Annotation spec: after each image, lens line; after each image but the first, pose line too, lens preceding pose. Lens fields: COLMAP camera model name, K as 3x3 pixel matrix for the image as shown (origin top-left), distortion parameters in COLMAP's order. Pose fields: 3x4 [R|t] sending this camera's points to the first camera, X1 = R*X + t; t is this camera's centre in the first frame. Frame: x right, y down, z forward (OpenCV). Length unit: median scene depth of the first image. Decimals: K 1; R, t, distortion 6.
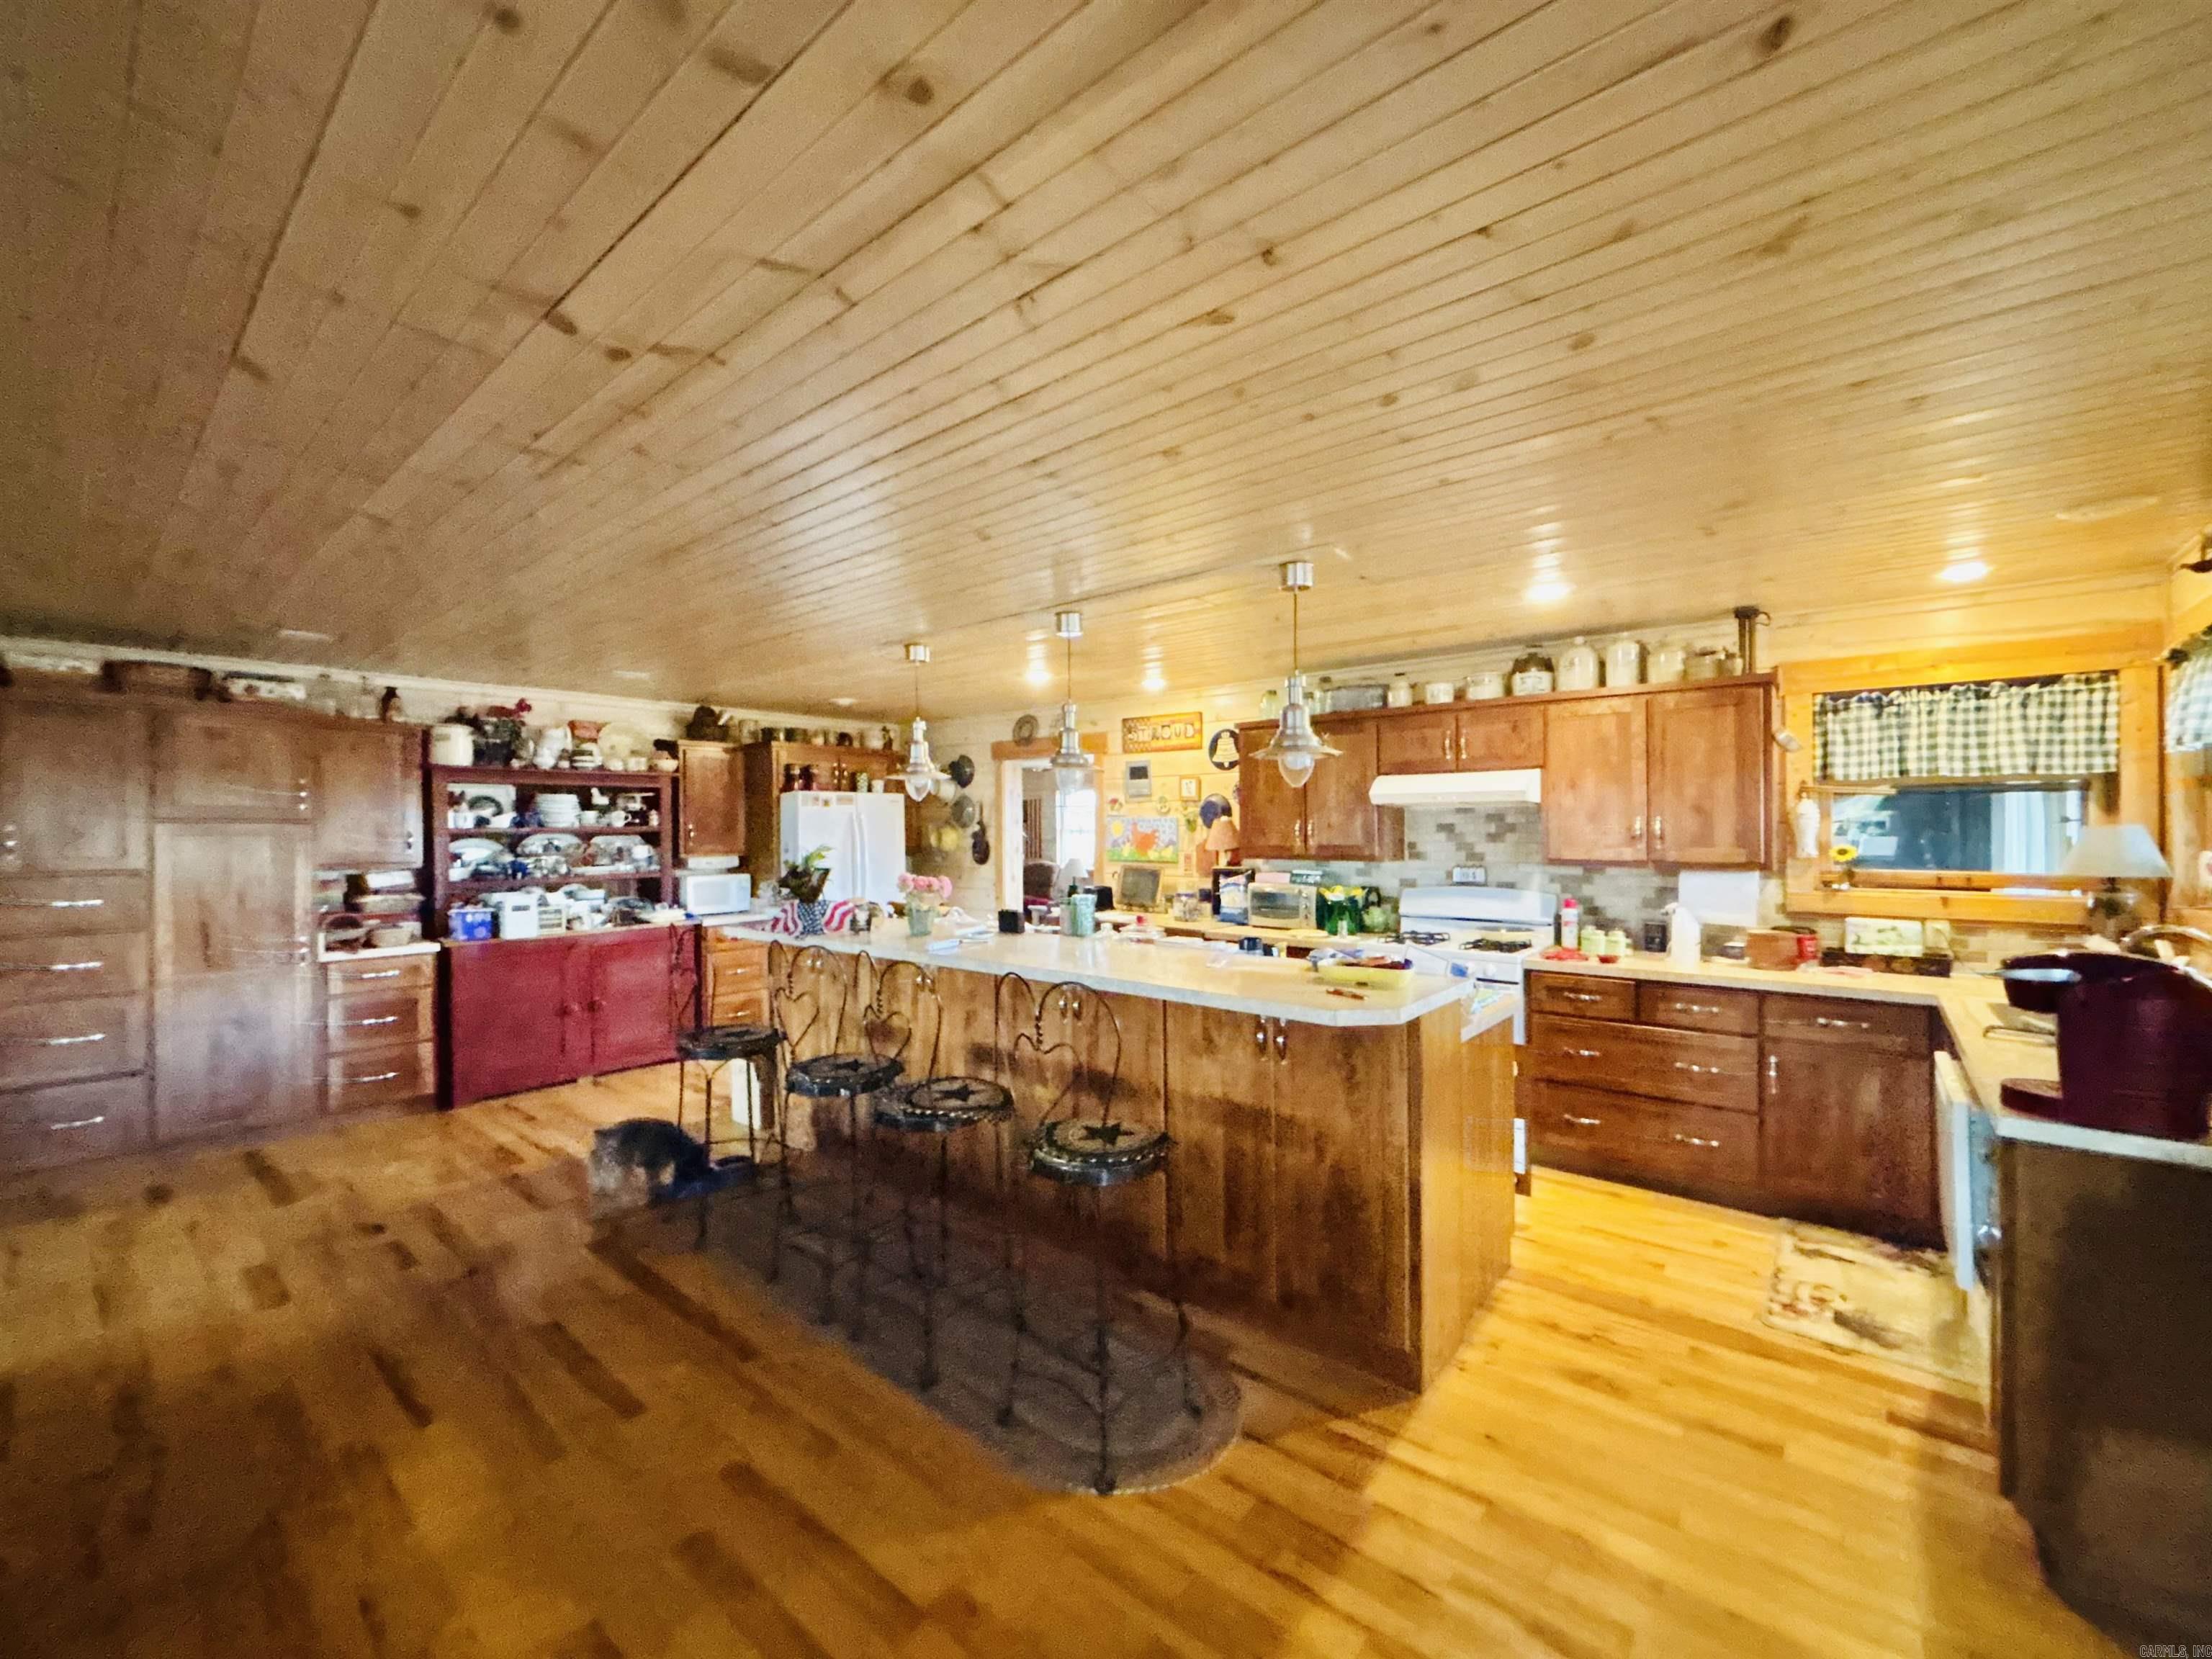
lens RADIAL K [[893.5, 0, 1099.2], [0, 893.5, 832.2], [0, 0, 1]] dist [-0.002996, 0.000707]
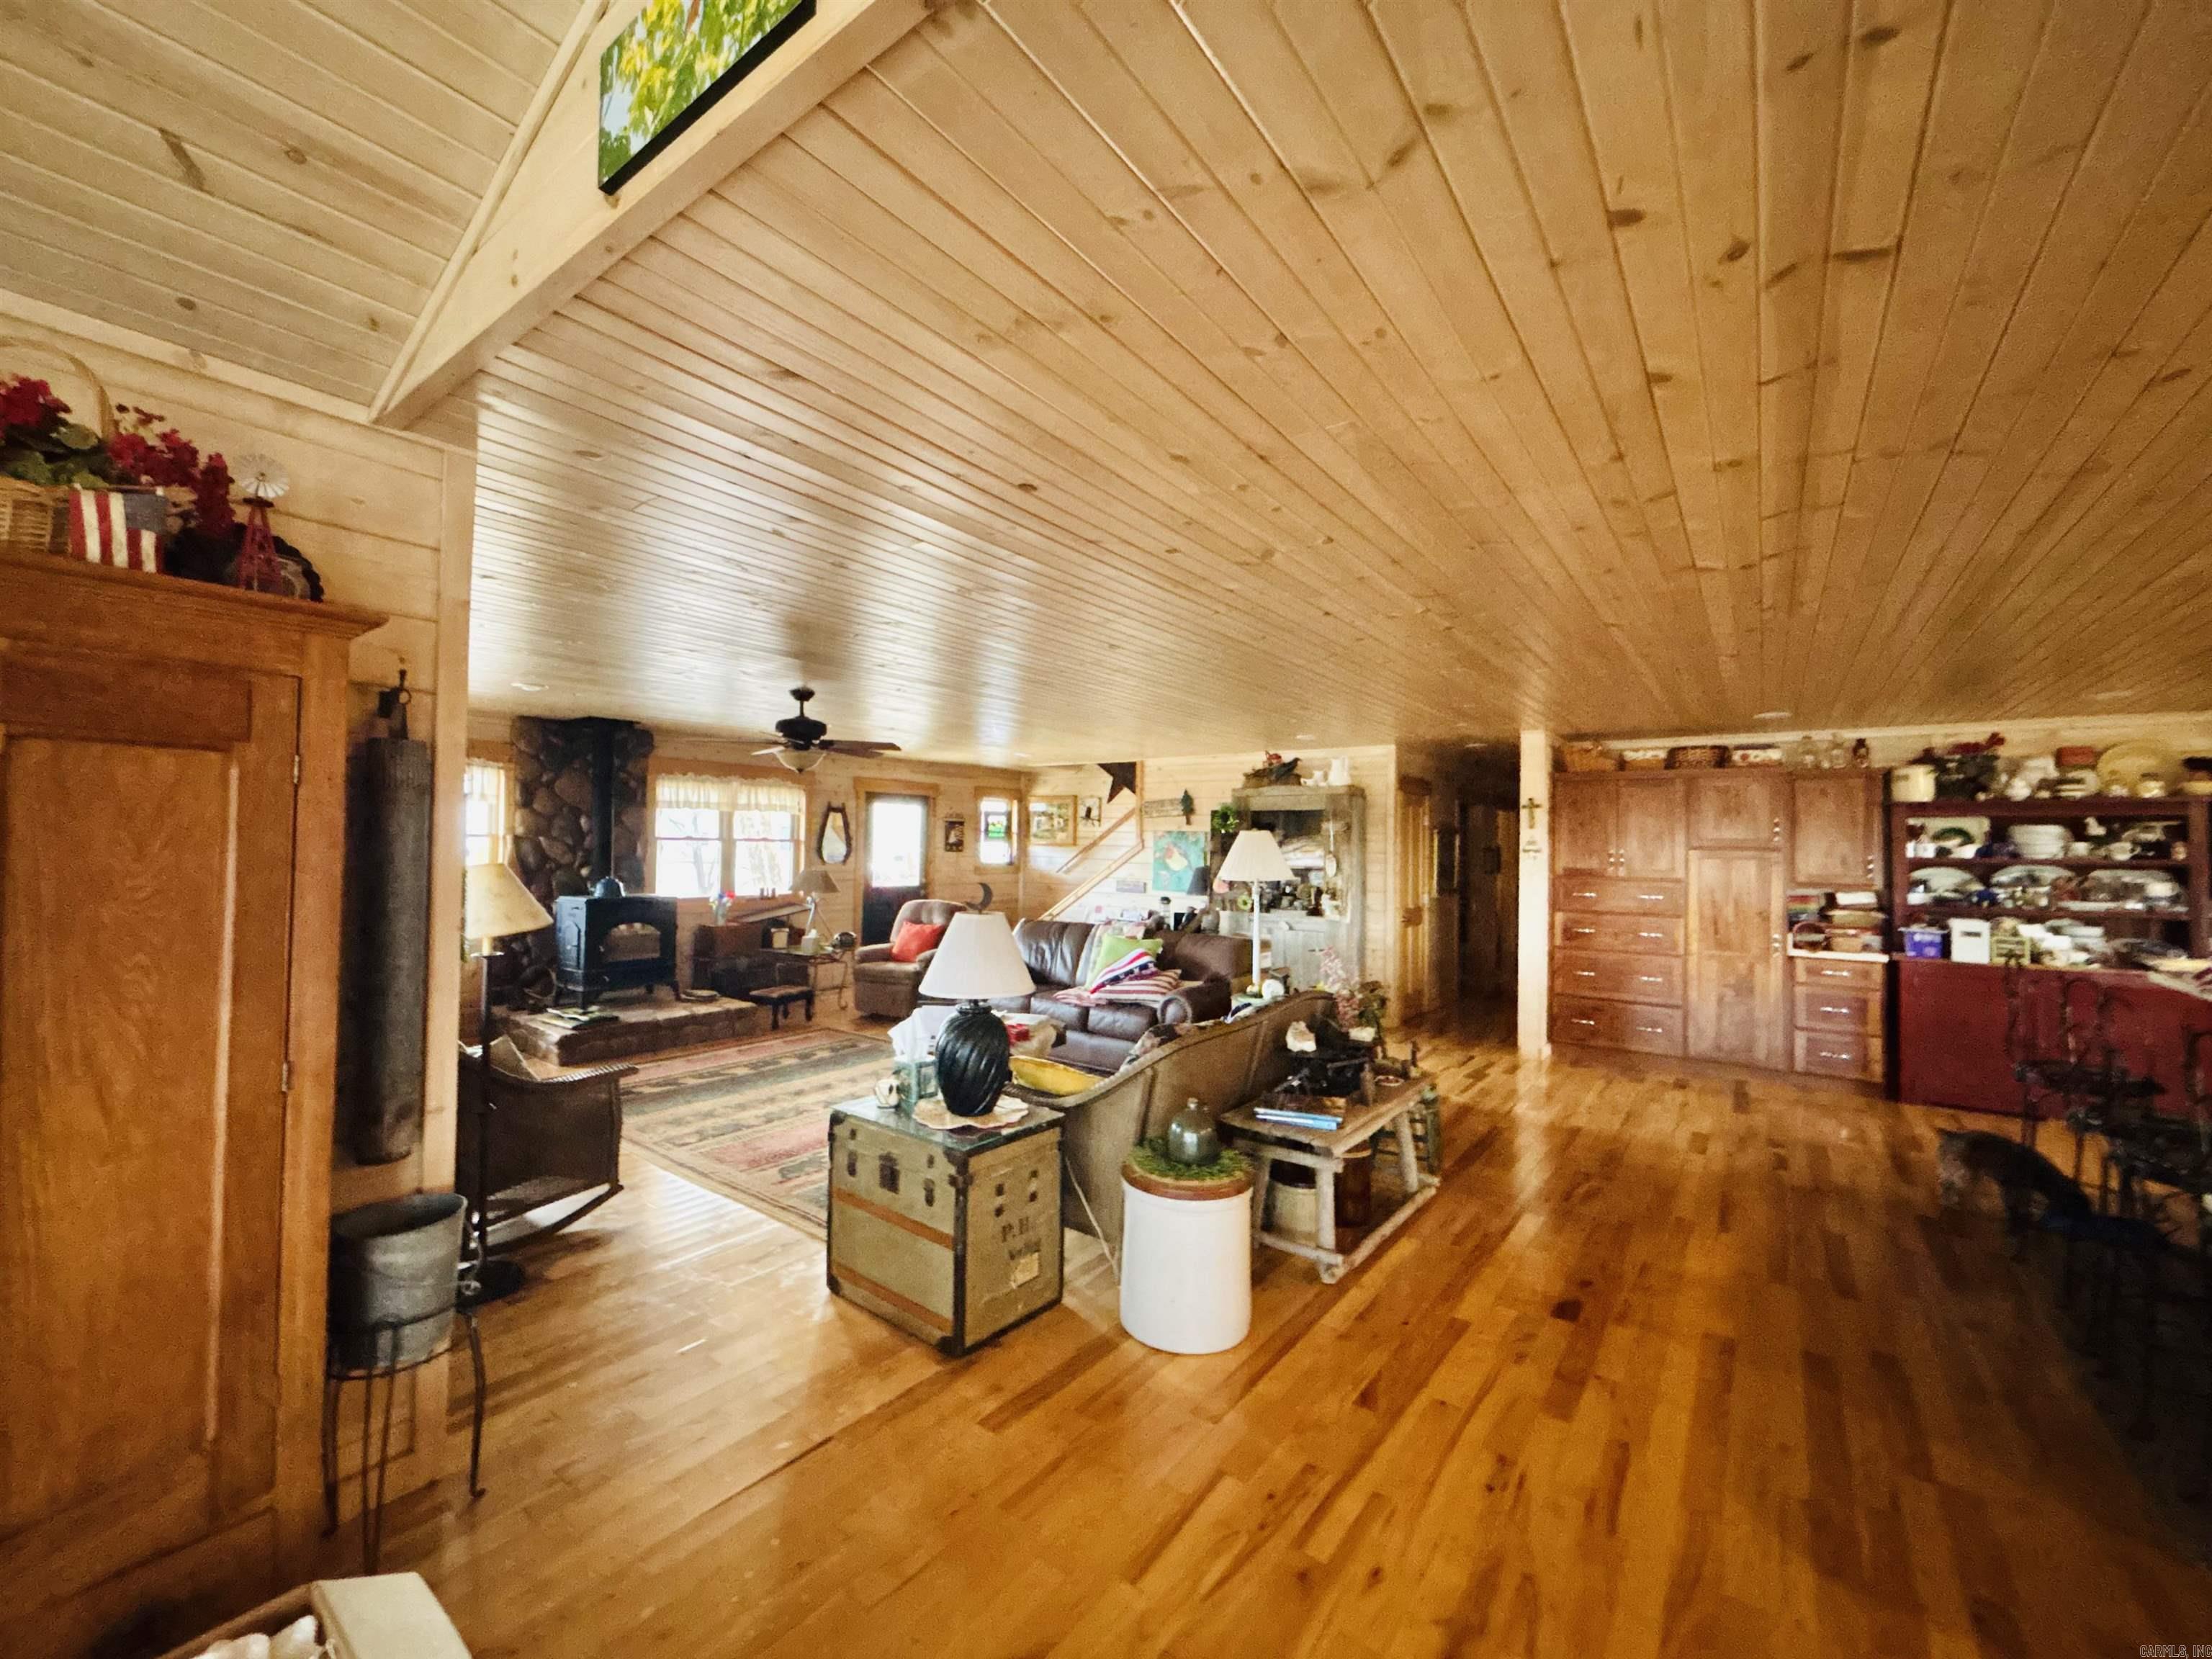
lens RADIAL K [[893.5, 0, 1102.6], [0, 893.5, 818.6], [0, 0, 1]] dist [-0.002996, 0.000707]
pose [[0.060963, -0.023993, -0.997852, 0.350177], [-0.024452, 0.999375, -0.025524, 0.000668], [0.997840, 0.025956, 0.060339, -0.096090]]
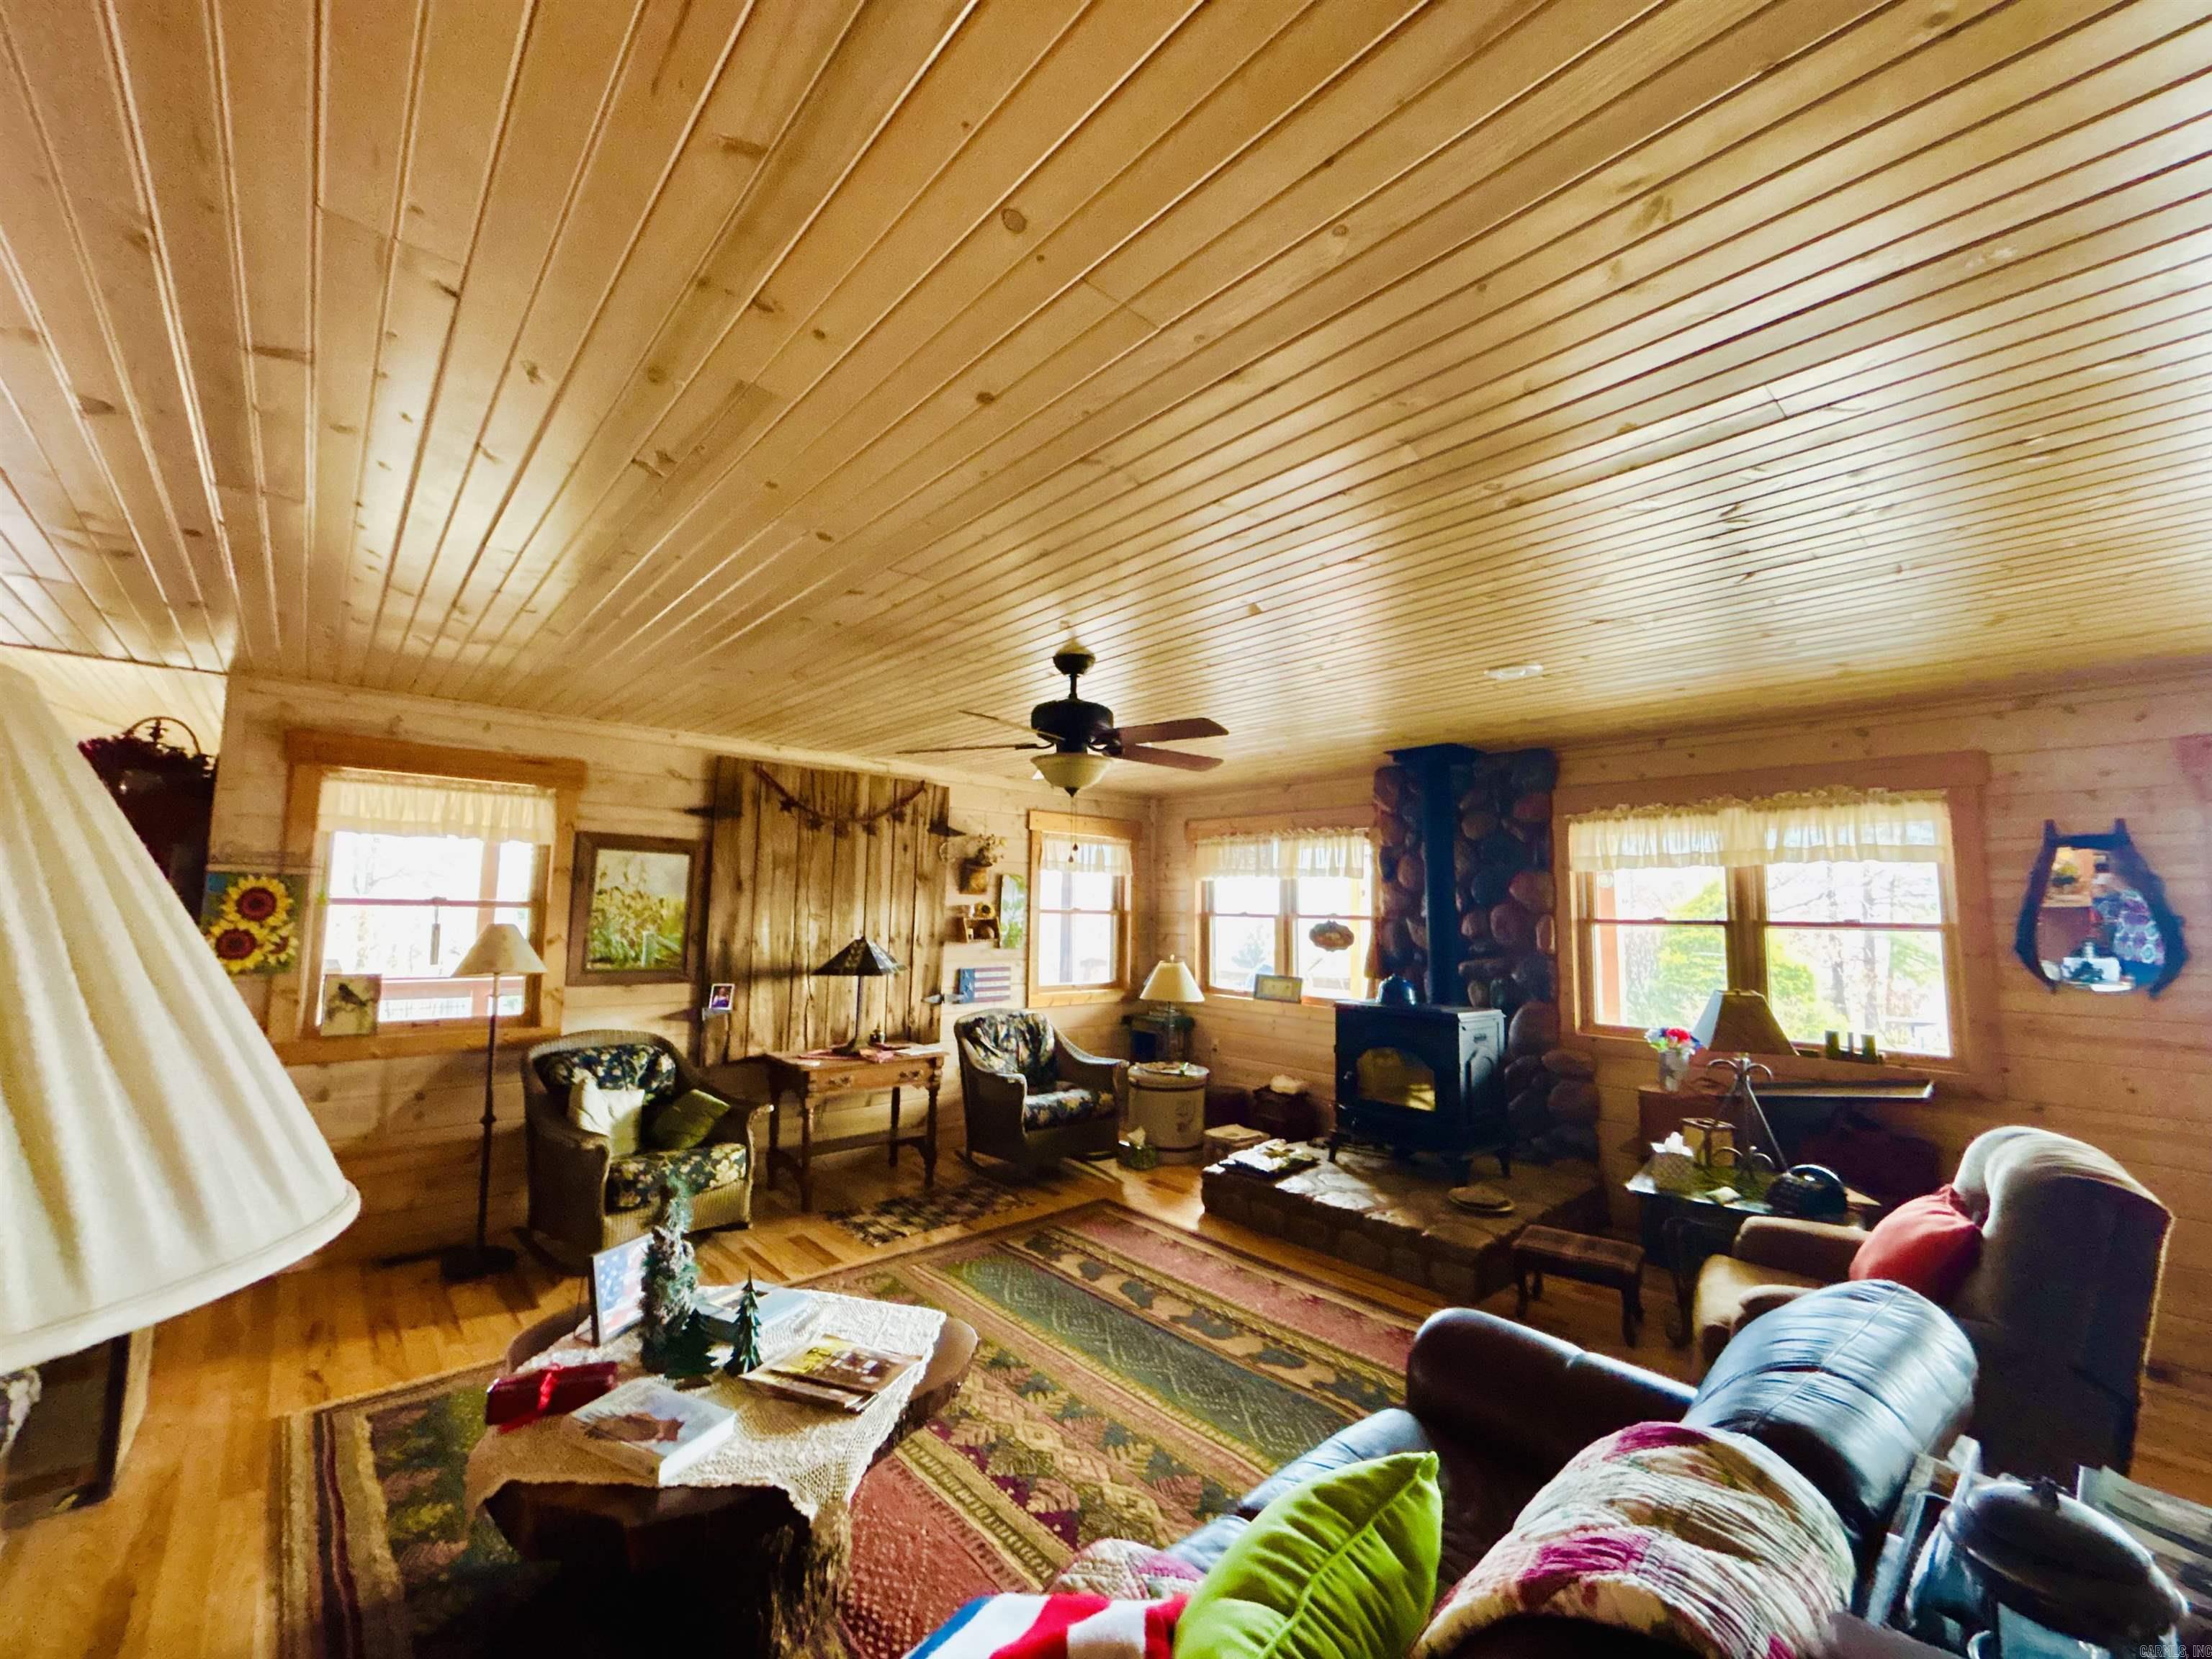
lens RADIAL K [[893.5, 0, 1110.6], [0, 893.5, 825.5], [0, 0, 1]] dist [-0.002996, 0.000707]
pose [[-0.990484, 0.001237, 0.137619, -0.909995], [-0.011791, 0.995520, -0.093815, 0.007862], [-0.137119, -0.094545, -0.986032, 0.226535]]
